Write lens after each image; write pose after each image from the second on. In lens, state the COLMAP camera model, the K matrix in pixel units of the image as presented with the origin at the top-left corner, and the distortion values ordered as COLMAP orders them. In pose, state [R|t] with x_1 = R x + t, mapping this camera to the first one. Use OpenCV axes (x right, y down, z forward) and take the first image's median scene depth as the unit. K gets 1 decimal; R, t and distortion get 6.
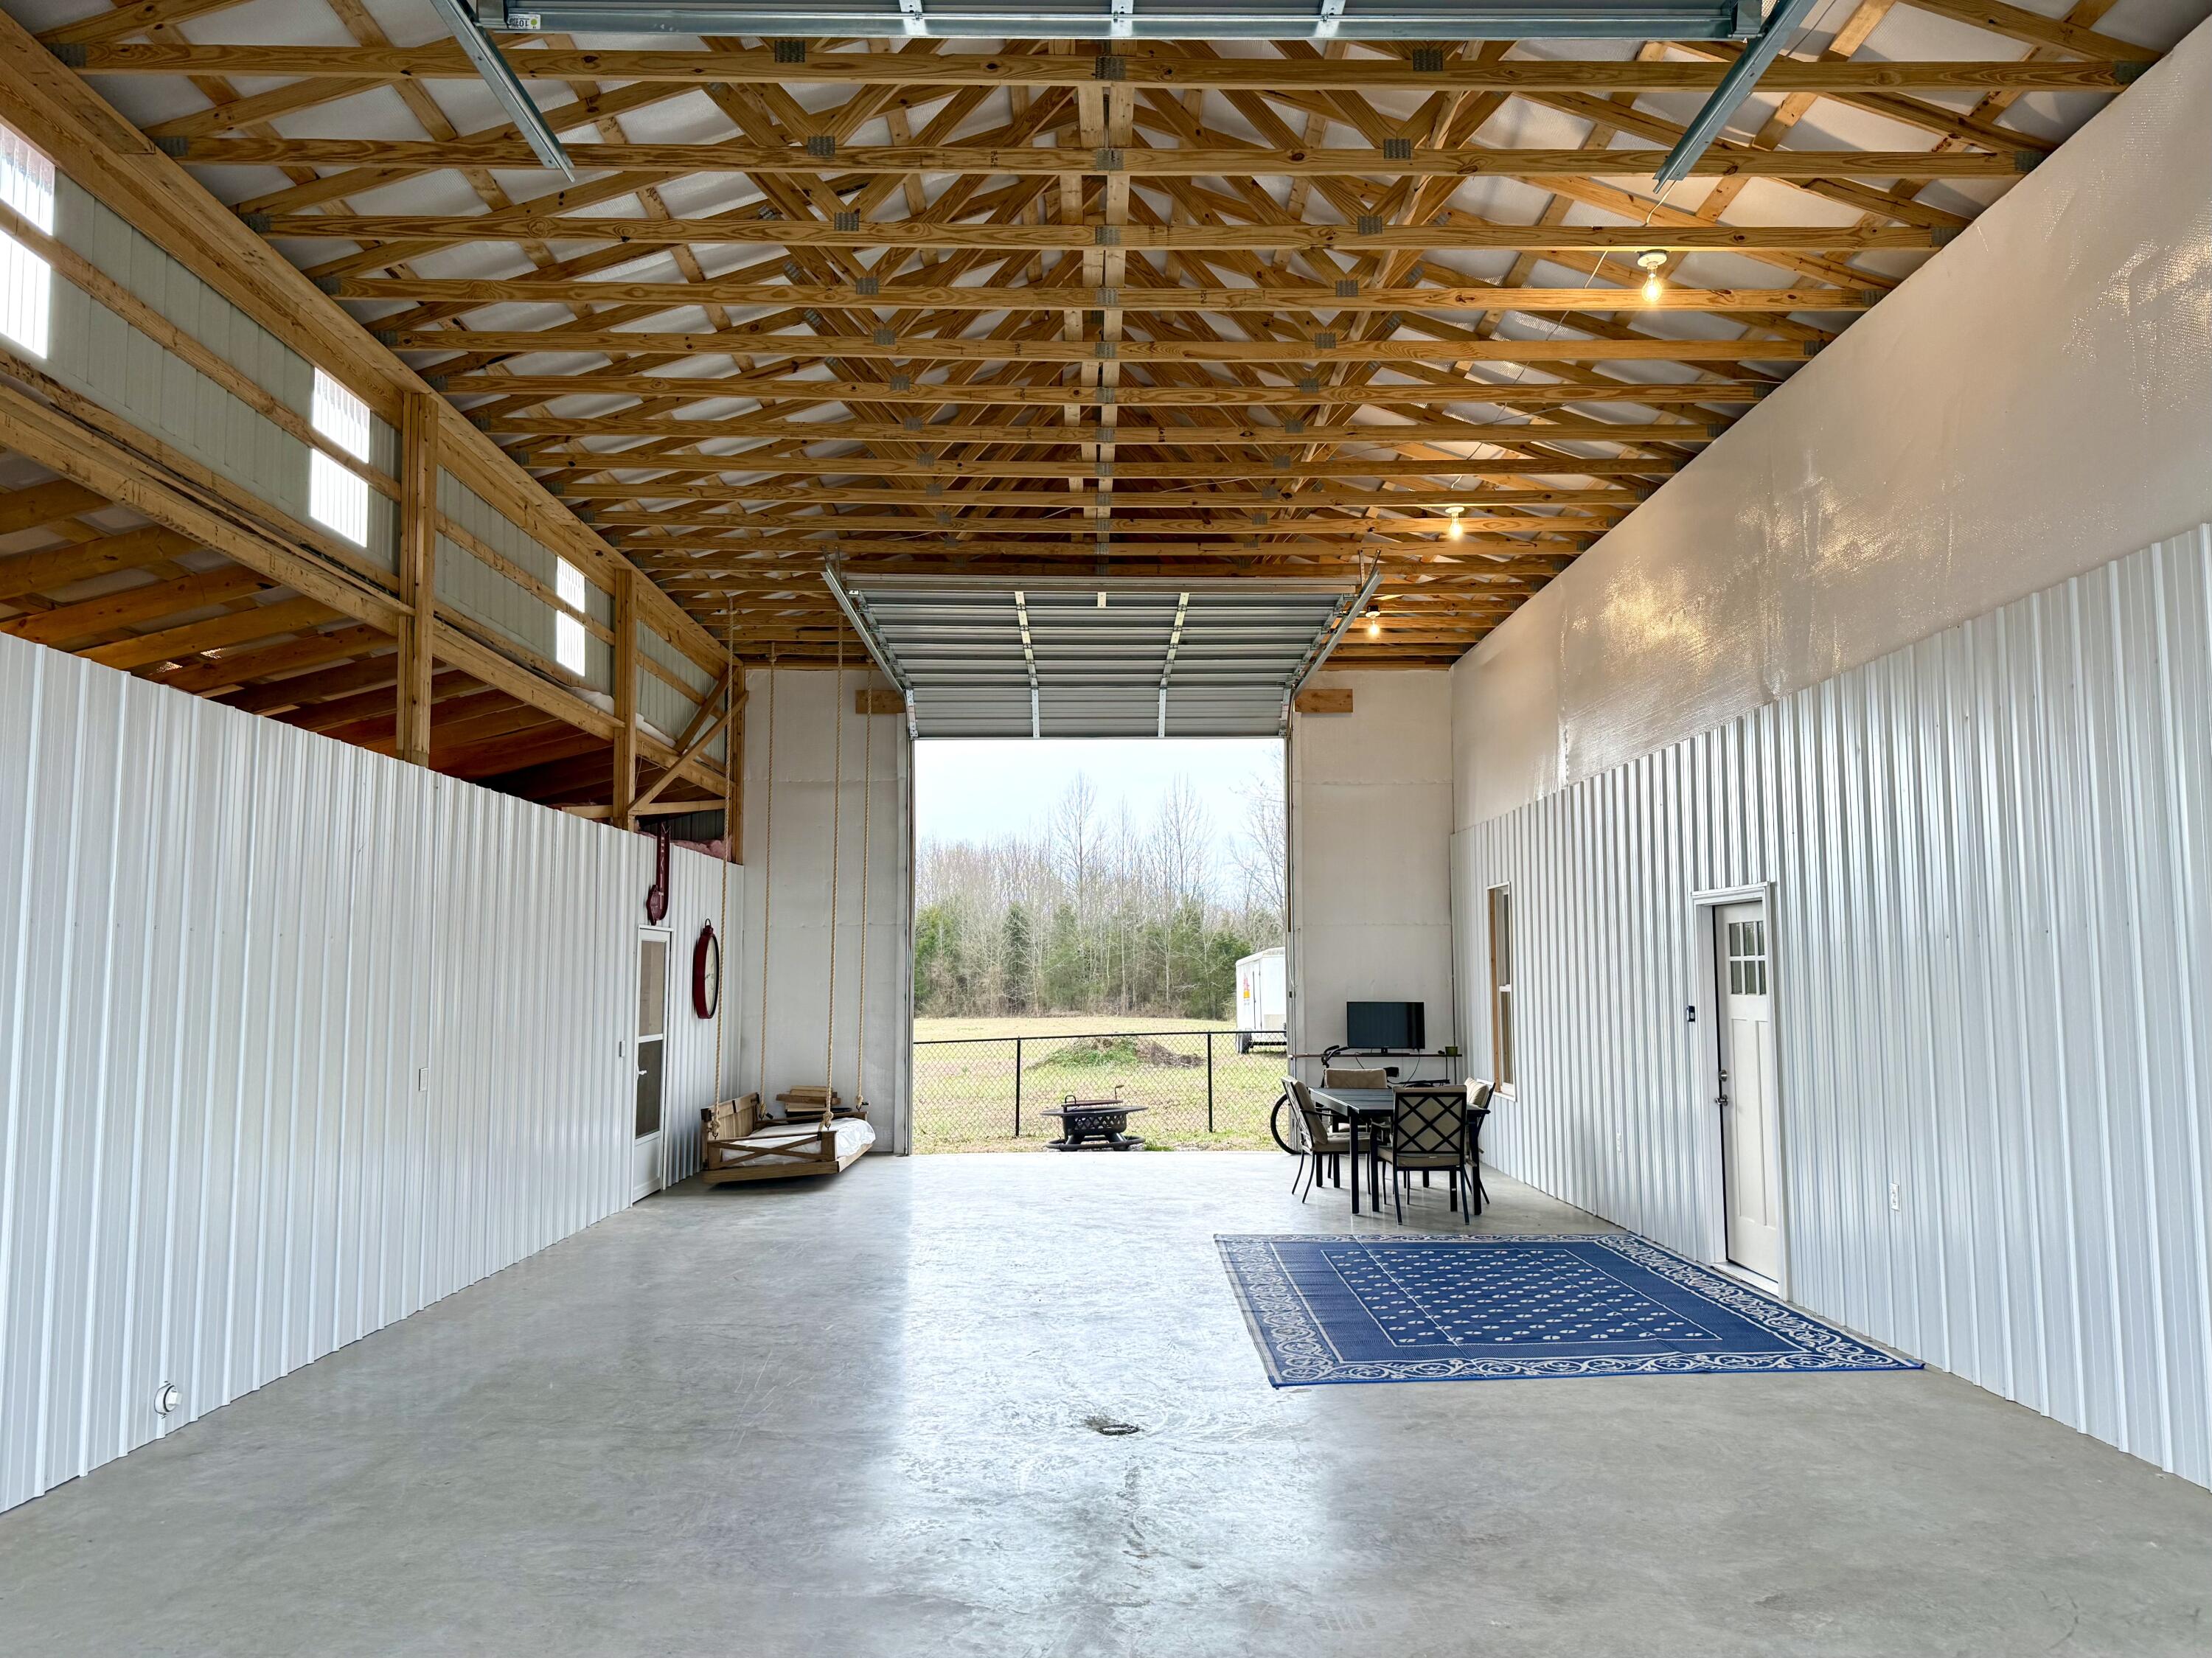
lens RADIAL K [[1562.8, 0, 1104.7], [0, 1562.8, 831.0], [0, 0, 1]] dist [0.000737, -0.000226]
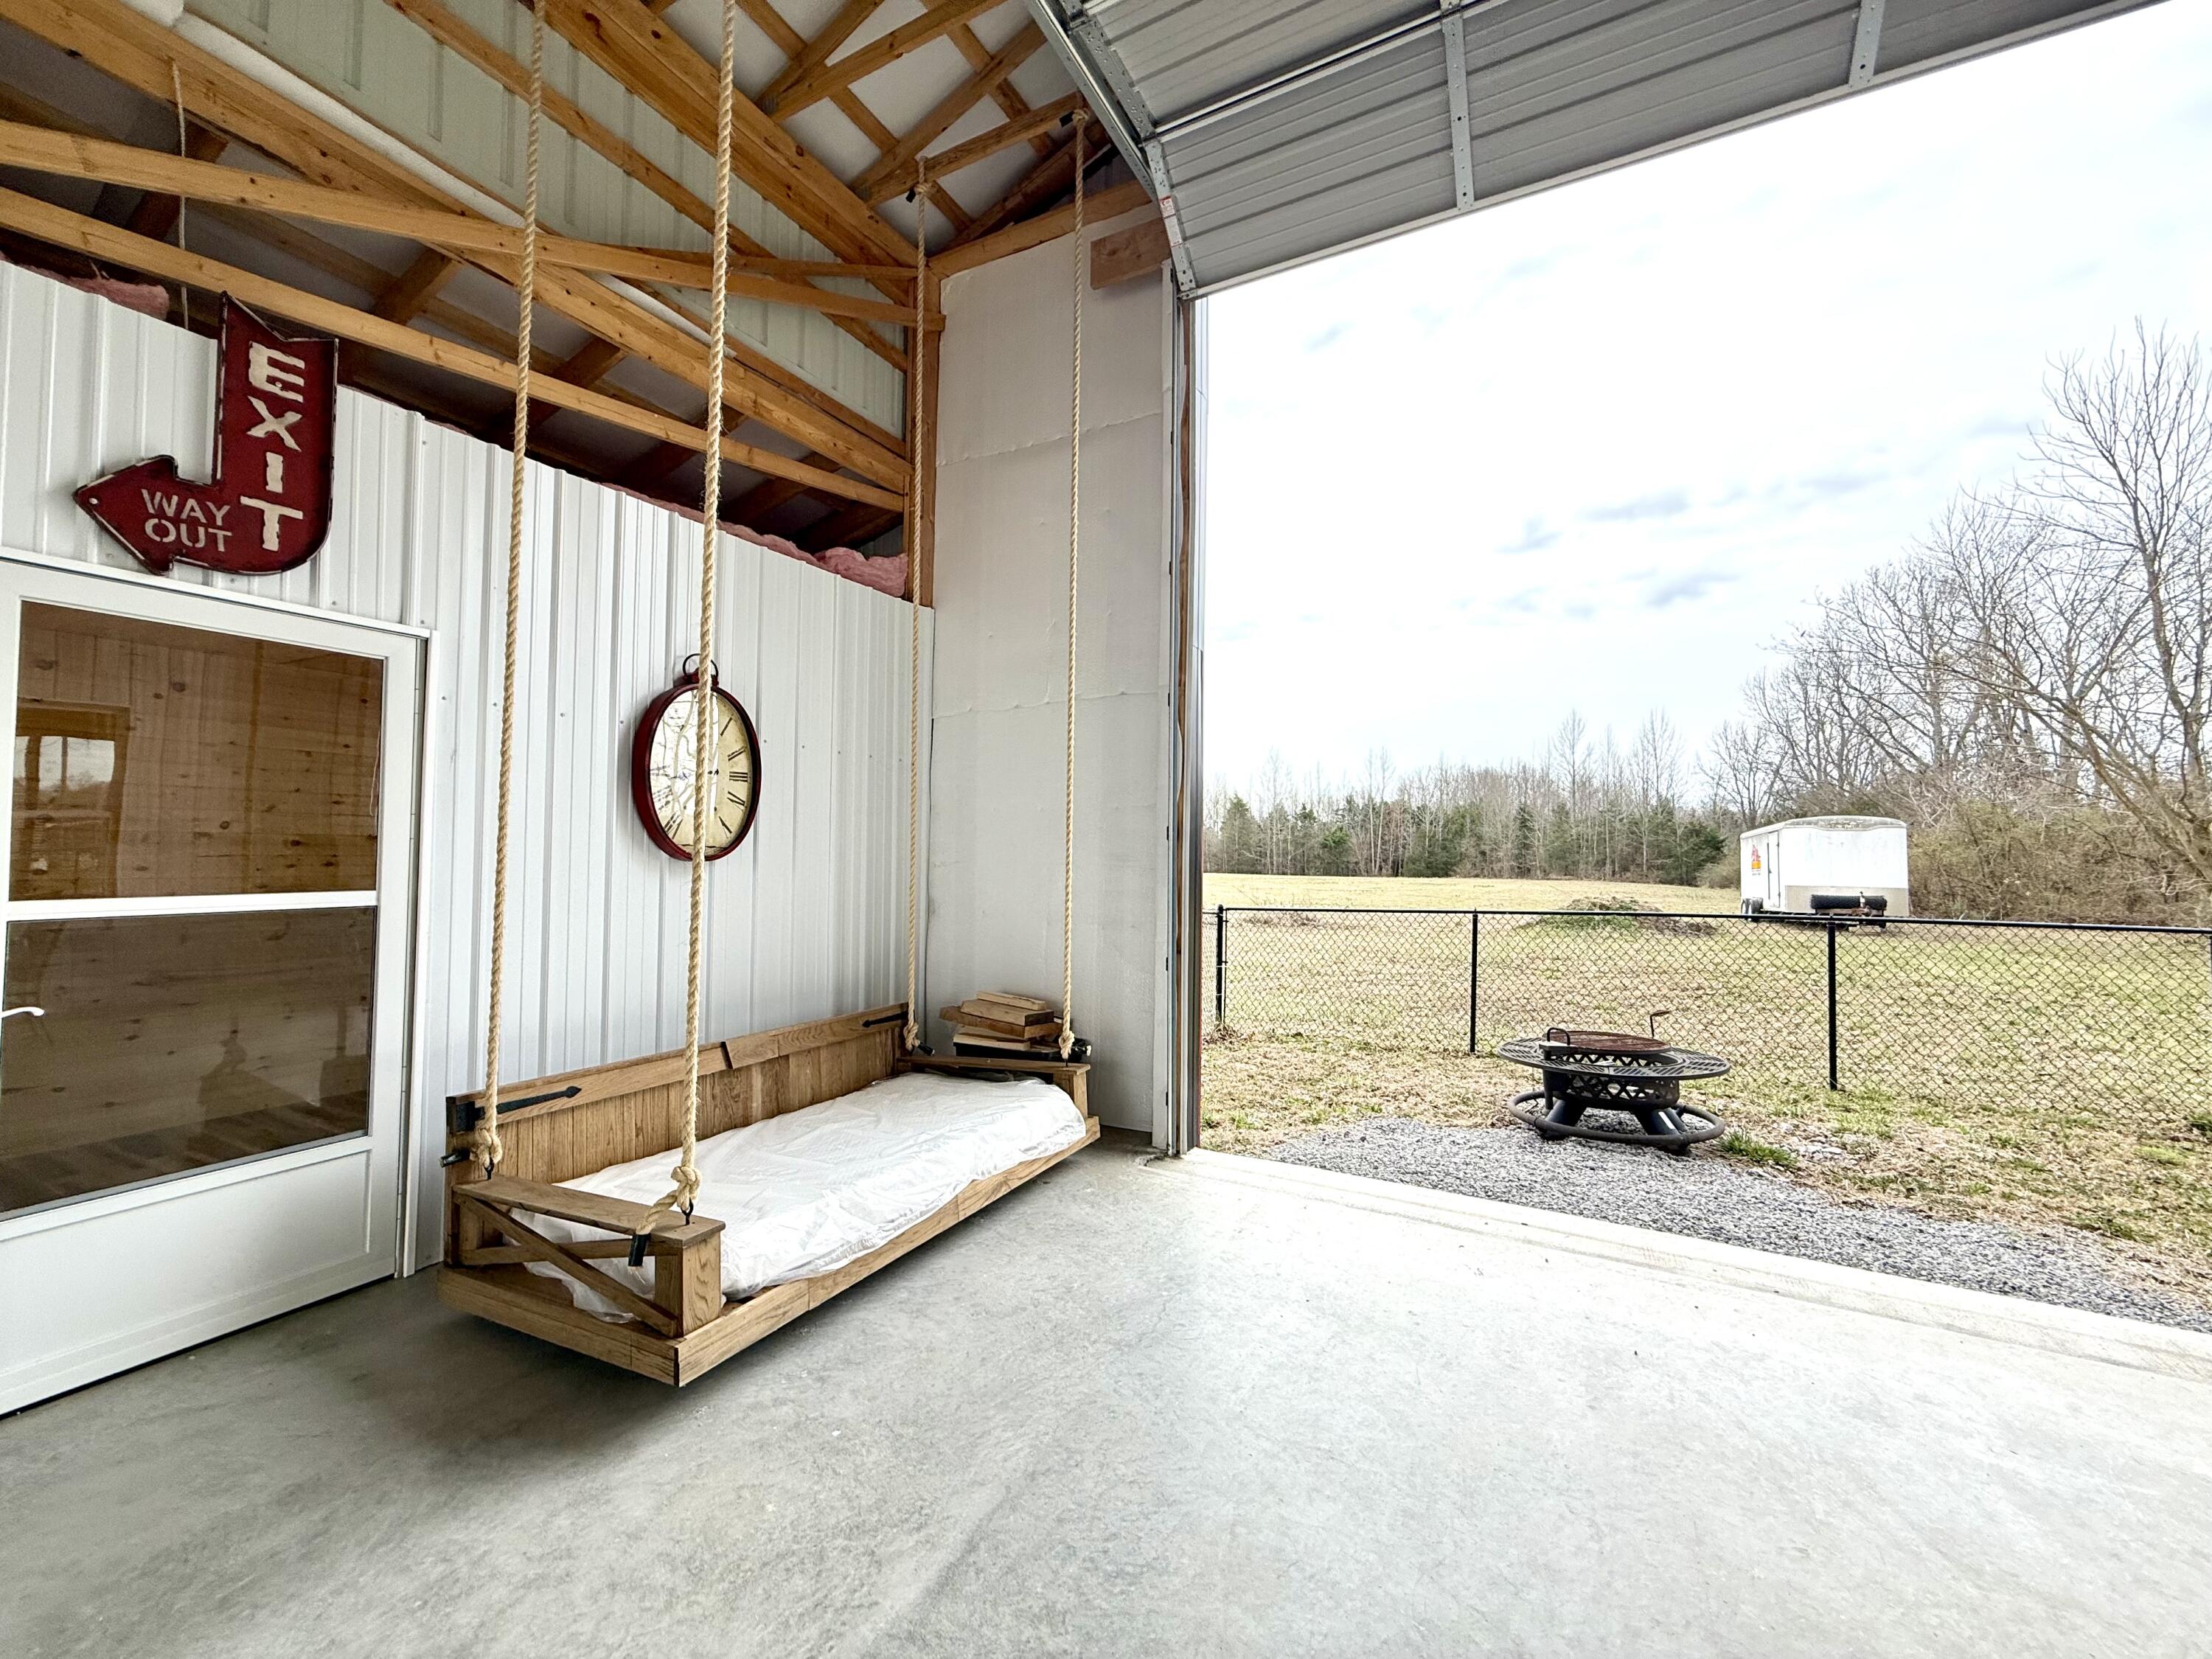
lens RADIAL K [[879.5, 0, 1107.1], [0, 879.5, 827.6], [0, 0, 1]] dist [-0.000890, 0.000360]
pose [[0.876235, 0.005533, -0.481853, -0.014548], [0.026650, 0.997847, 0.059921, 0.088749], [0.481147, -0.065346, 0.874201, 0.759082]]
